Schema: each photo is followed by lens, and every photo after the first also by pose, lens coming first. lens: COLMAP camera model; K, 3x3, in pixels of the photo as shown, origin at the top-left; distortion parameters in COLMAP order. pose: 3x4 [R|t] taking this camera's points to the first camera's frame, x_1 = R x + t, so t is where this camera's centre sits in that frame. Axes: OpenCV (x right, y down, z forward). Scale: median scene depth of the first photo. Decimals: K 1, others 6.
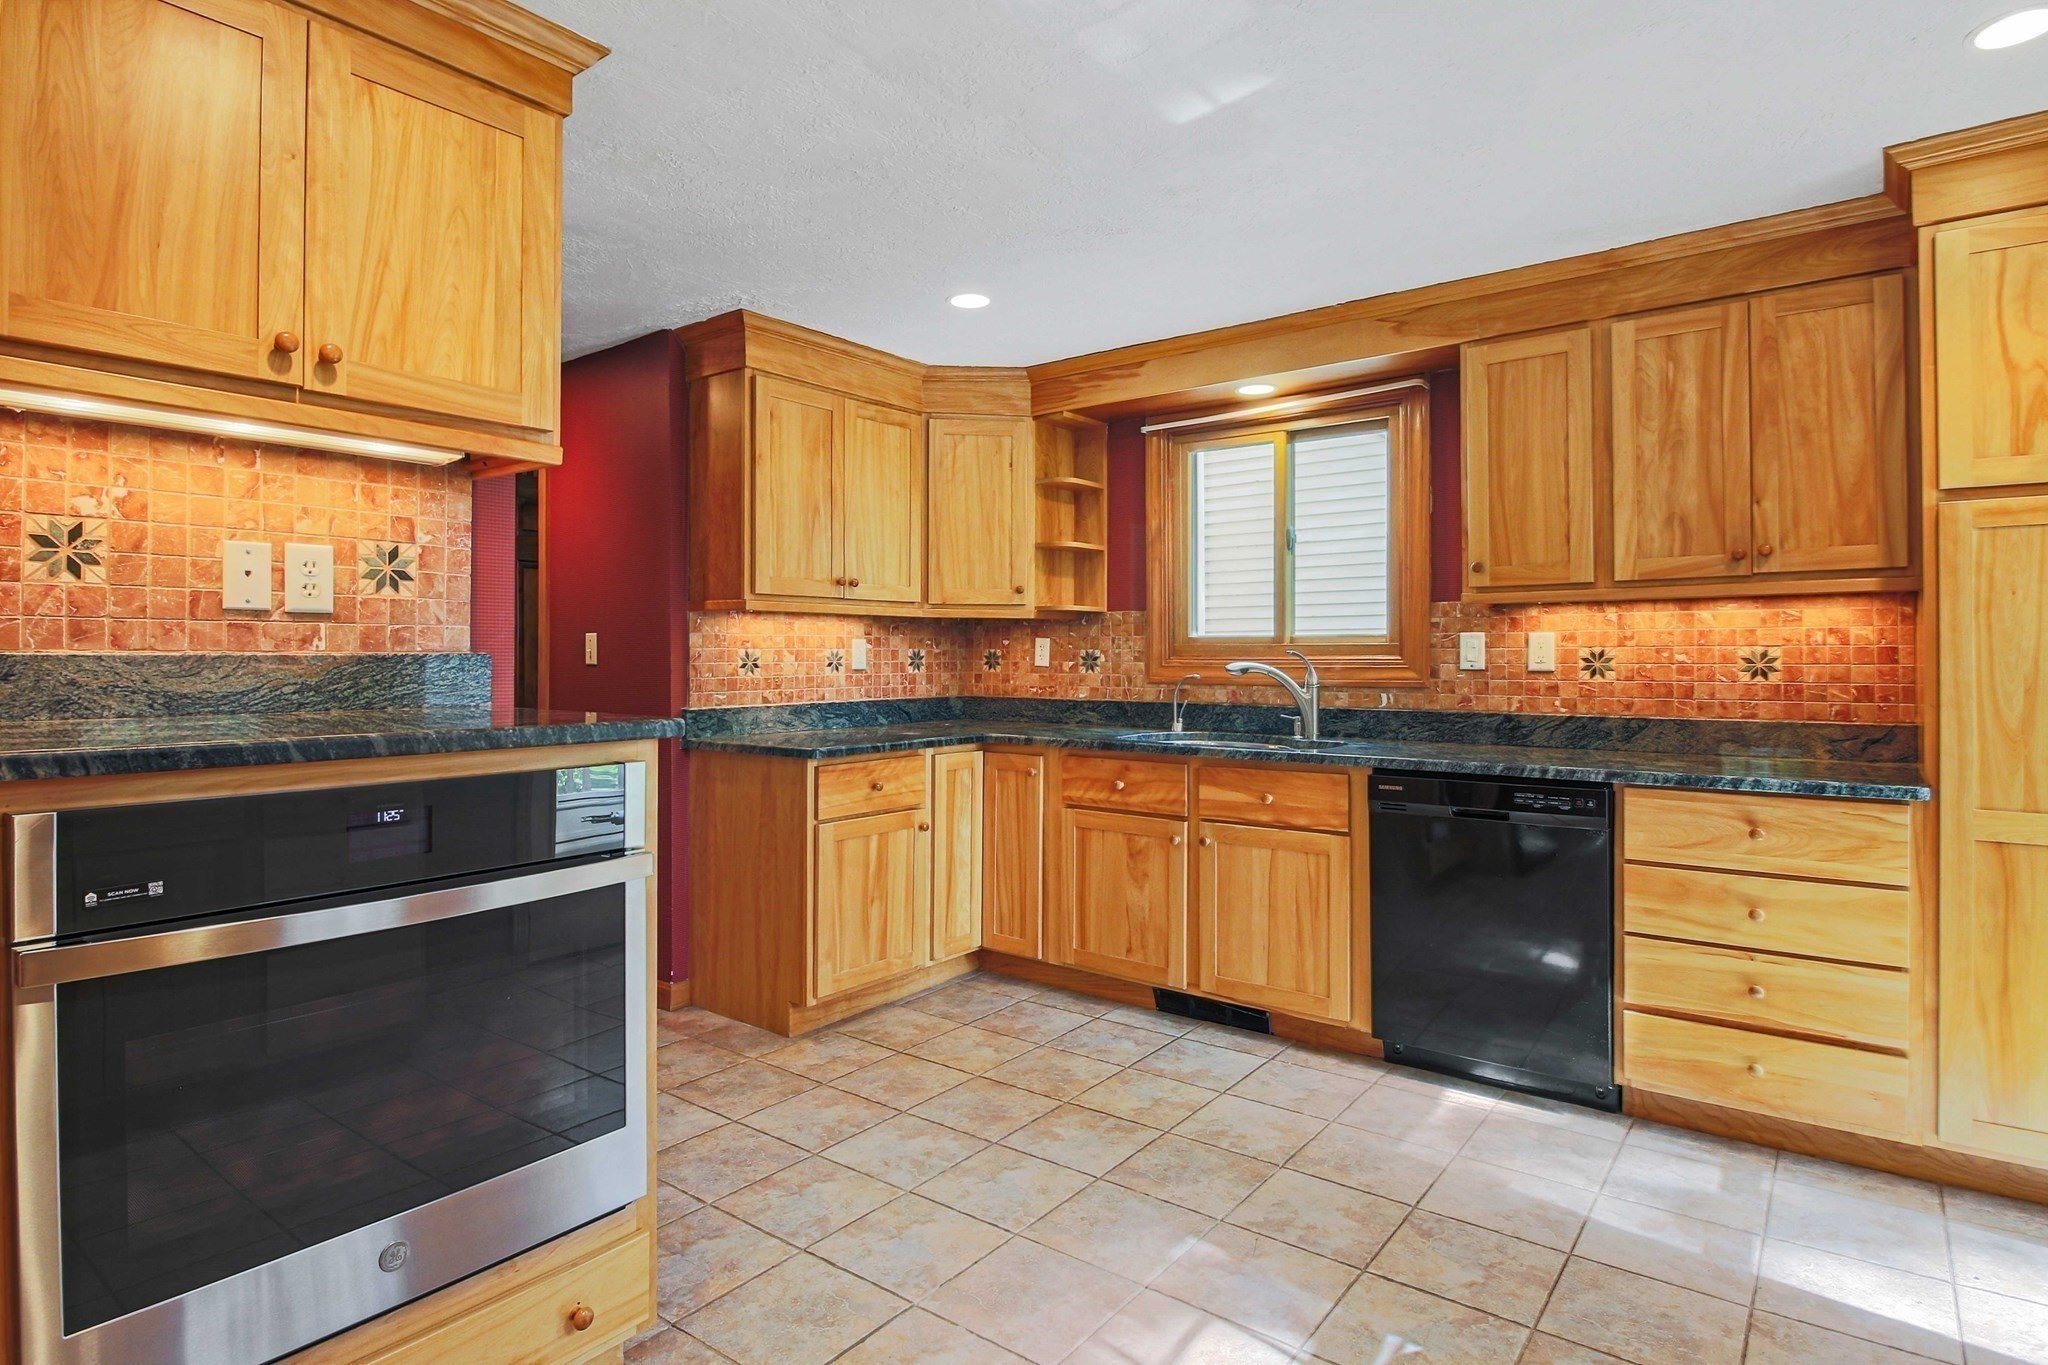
lens RADIAL K [[1084.0, 0, 1021.2], [0, 1084.0, 645.7], [0, 0, 1]] dist [0.003207, -0.016611]
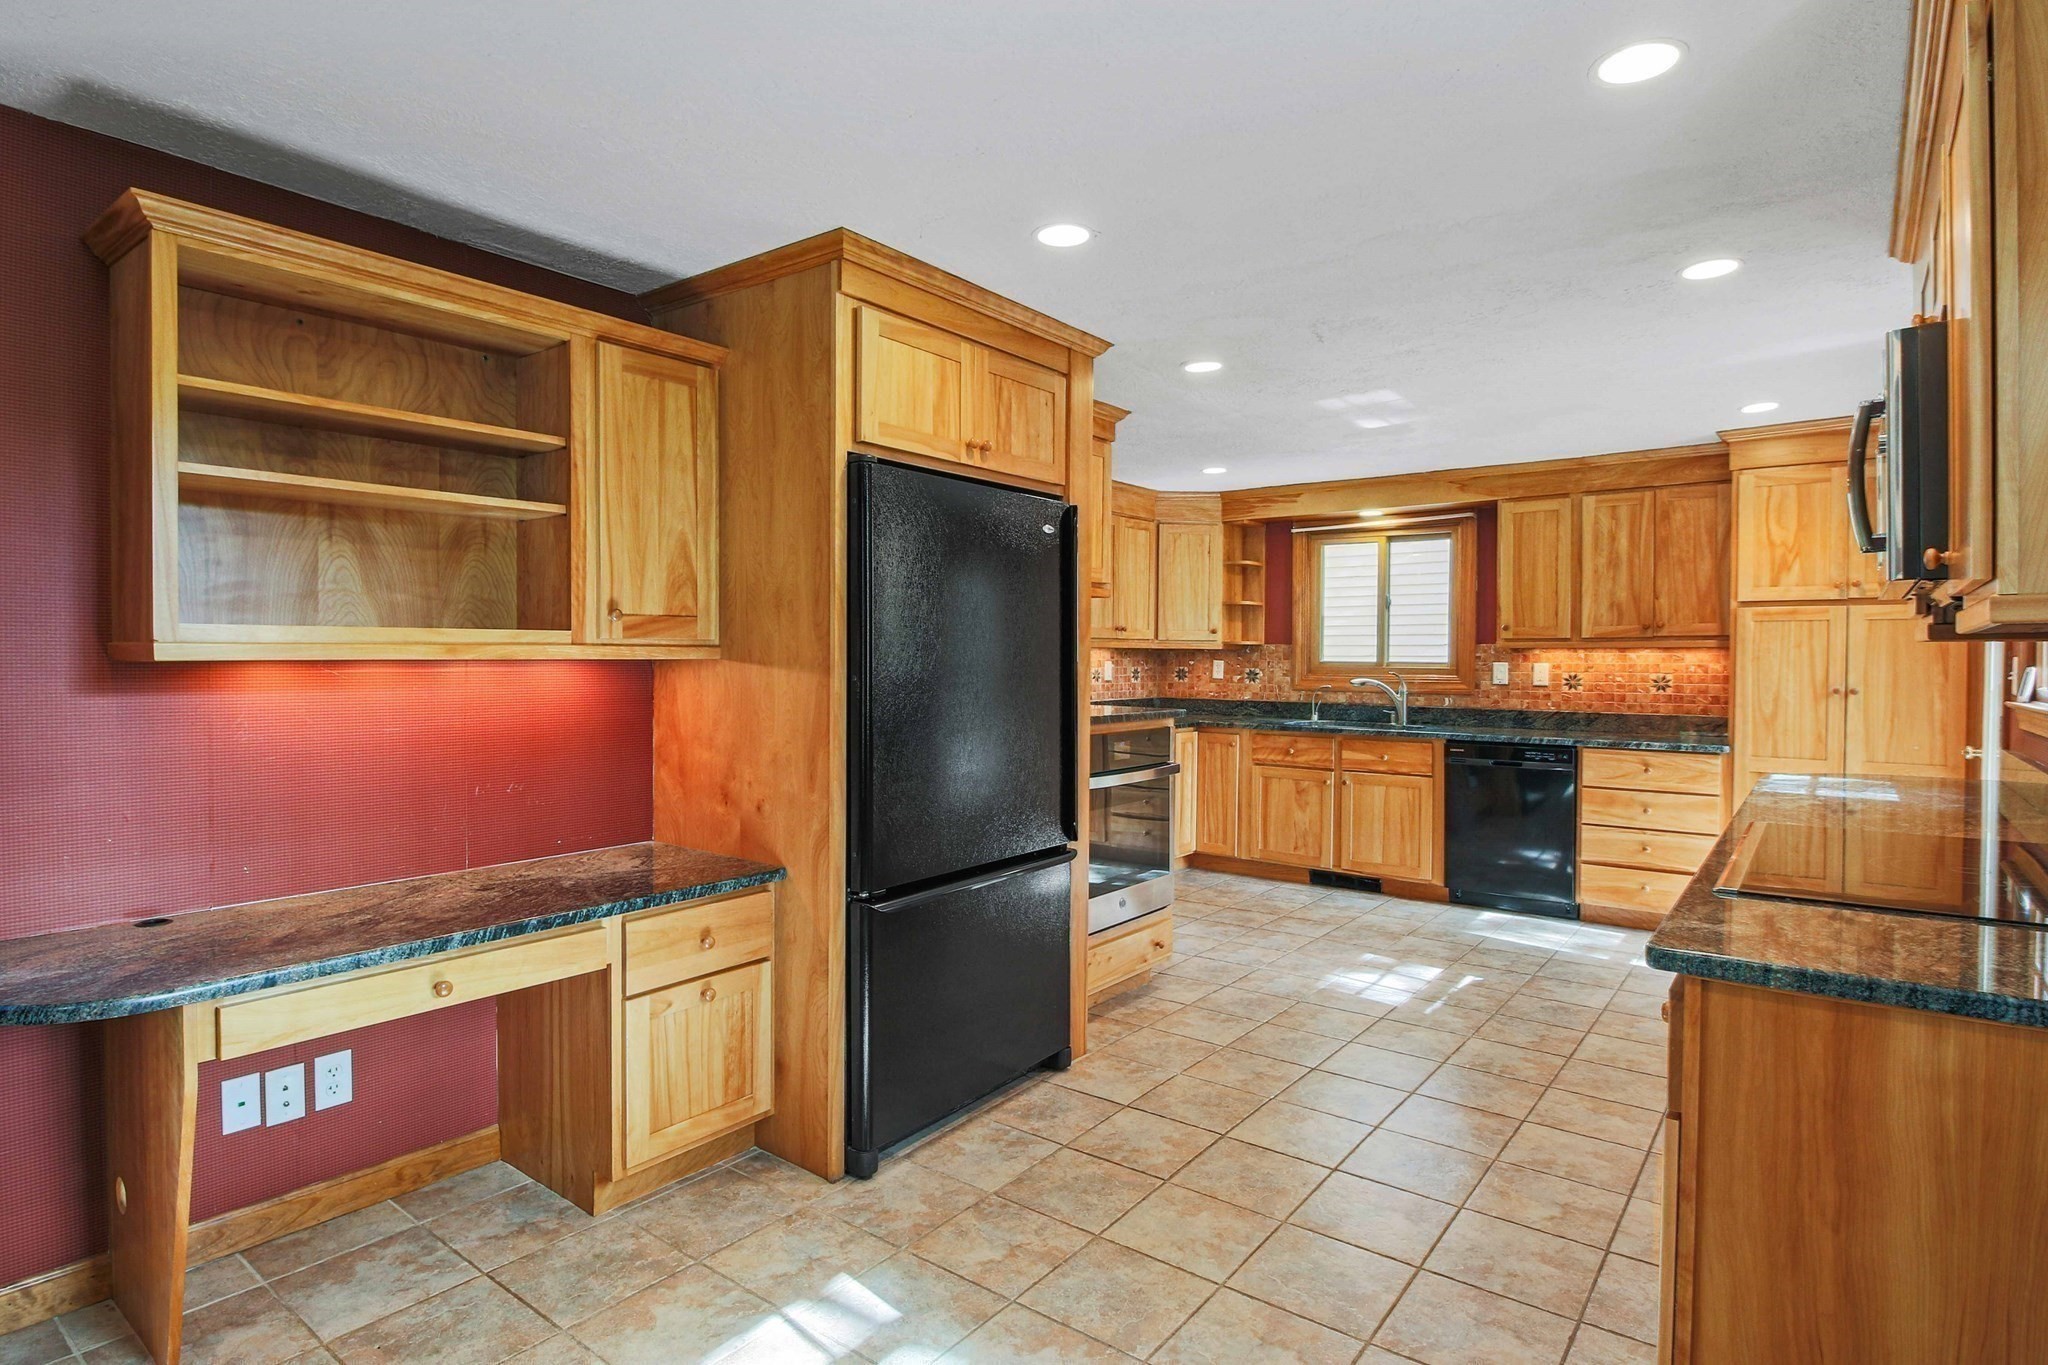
lens RADIAL K [[1076.5, 0, 1017.2], [0, 1076.5, 672.9], [0, 0, 1]] dist [-0.001259, -0.015615]
pose [[0.999980, 0.004506, -0.004474, -0.363367], [-0.004380, 0.999606, 0.027725, -0.042575], [0.004597, -0.027705, 0.999606, -0.750478]]
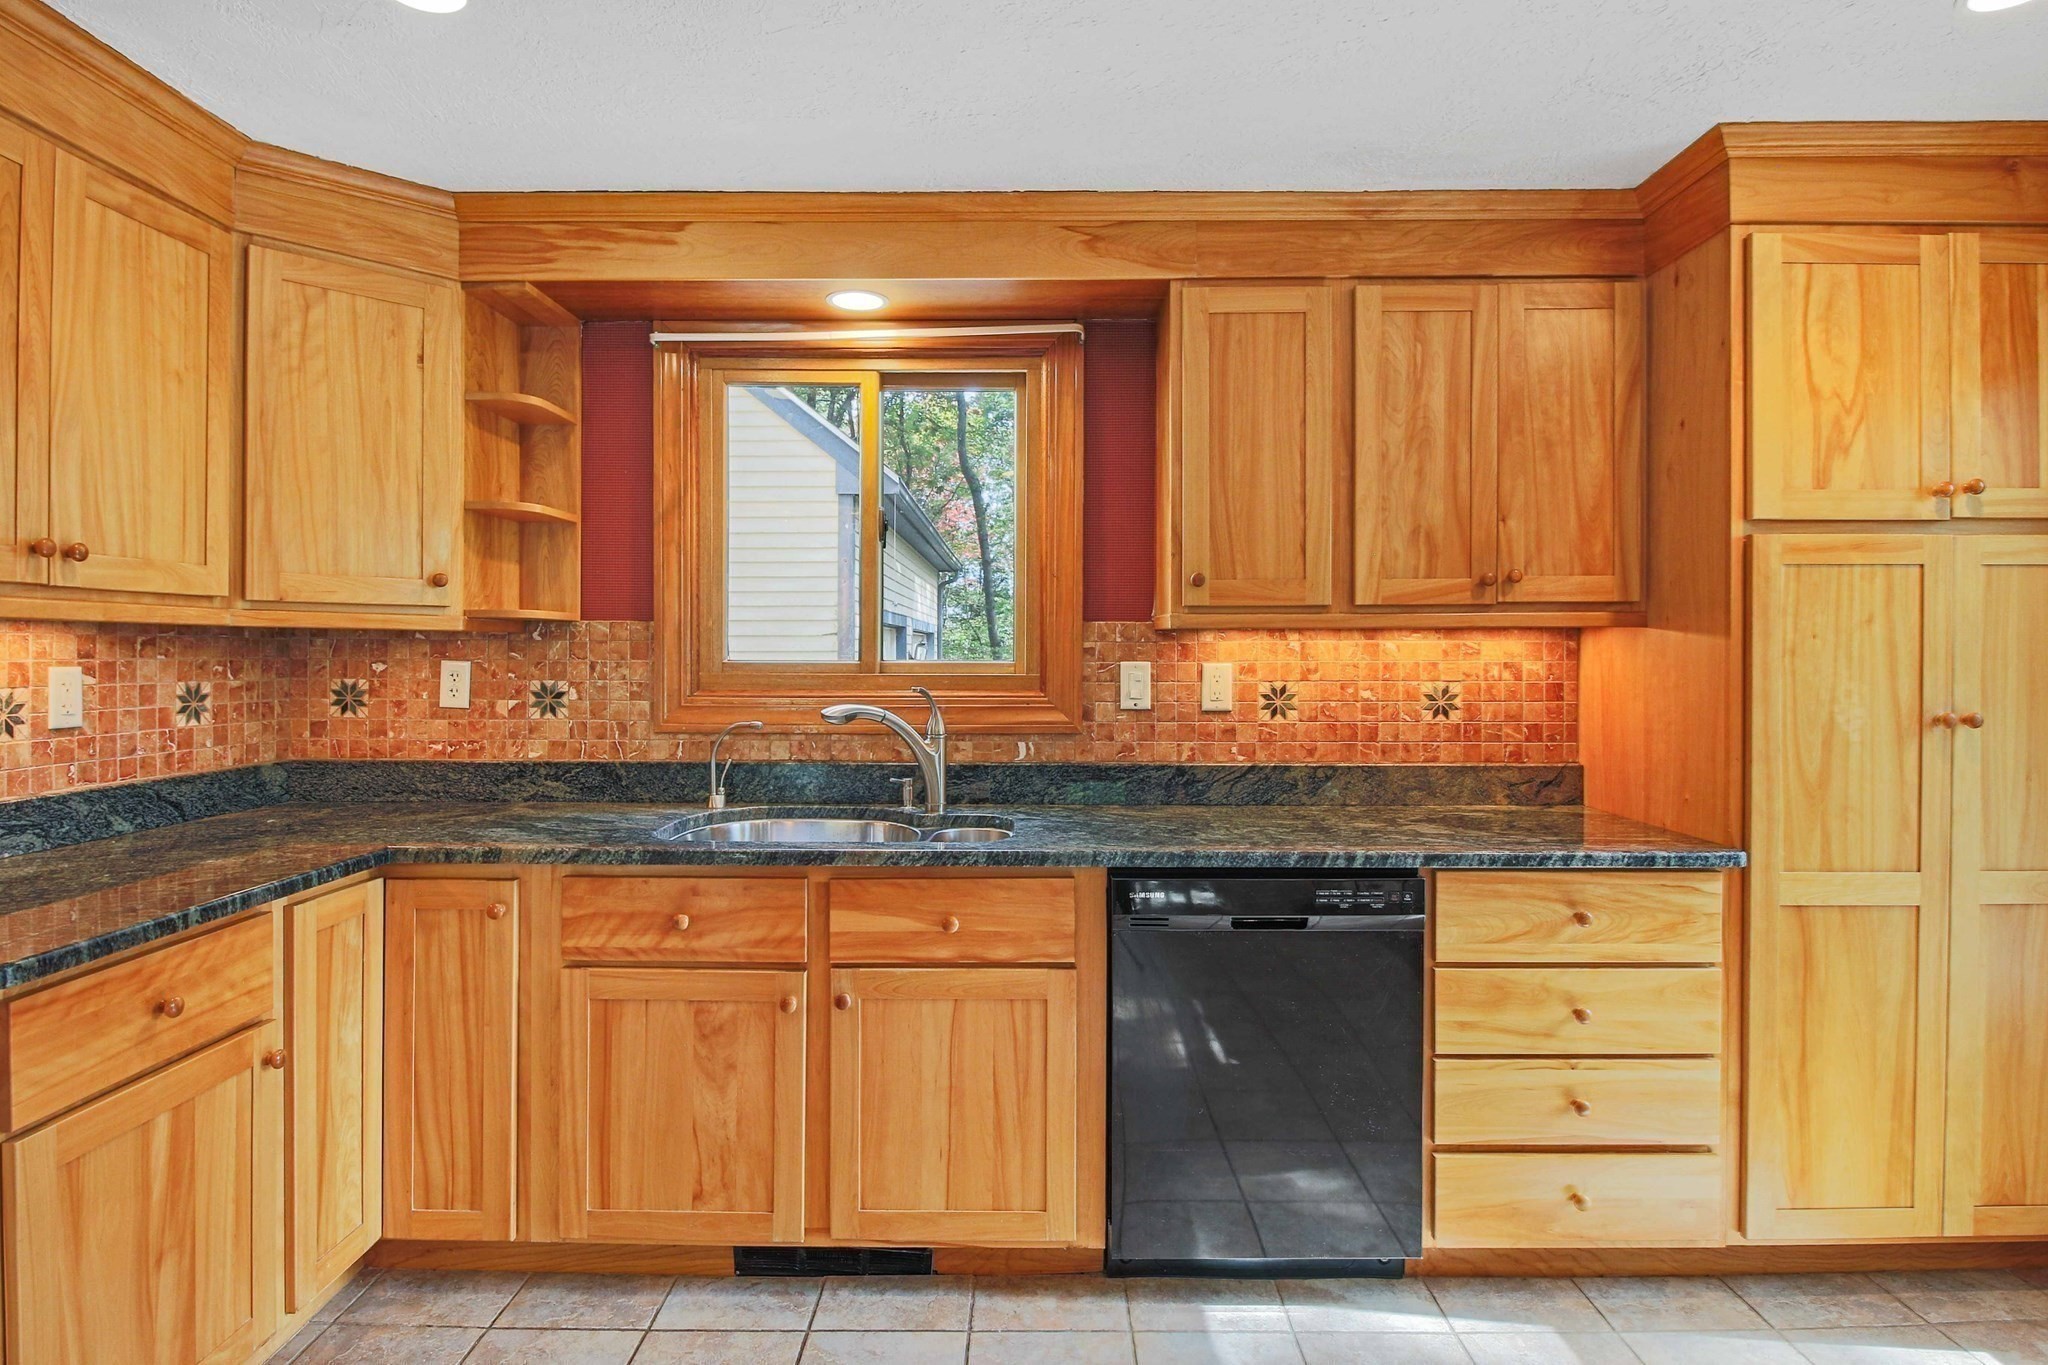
lens RADIAL K [[1077.2, 0, 1017.8], [0, 1077.2, 655.5], [0, 0, 1]] dist [0.001527, -0.015307]
pose [[0.797809, 0.000341, 0.602910, -0.127675], [-0.007466, 0.999929, 0.009314, -0.025099], [-0.602864, -0.011932, 0.797754, 0.464814]]
